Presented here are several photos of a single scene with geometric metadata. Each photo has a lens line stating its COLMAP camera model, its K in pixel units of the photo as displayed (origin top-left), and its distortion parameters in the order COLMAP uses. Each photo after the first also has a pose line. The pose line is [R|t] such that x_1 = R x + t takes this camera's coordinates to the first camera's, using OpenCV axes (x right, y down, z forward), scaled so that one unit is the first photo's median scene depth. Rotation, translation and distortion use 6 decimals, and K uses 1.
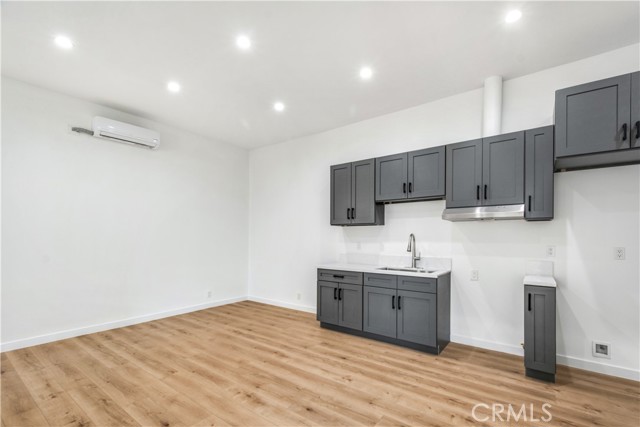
lens RADIAL K [[277.3, 0, 342.8], [0, 277.3, 239.7], [0, 0, 1]] dist [0.002219, 0.000038]
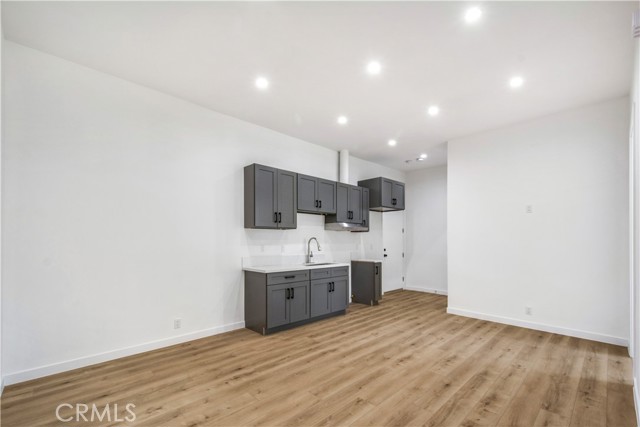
lens RADIAL K [[279.6, 0, 319.9], [0, 279.6, 240.2], [0, 0, 1]] dist [0.000010, -0.000359]
pose [[0.199791, -0.000089, 0.979838, -1.055586], [0.004285, 0.999991, -0.000783, -0.007430], [-0.979829, 0.004355, 0.199790, 0.681707]]
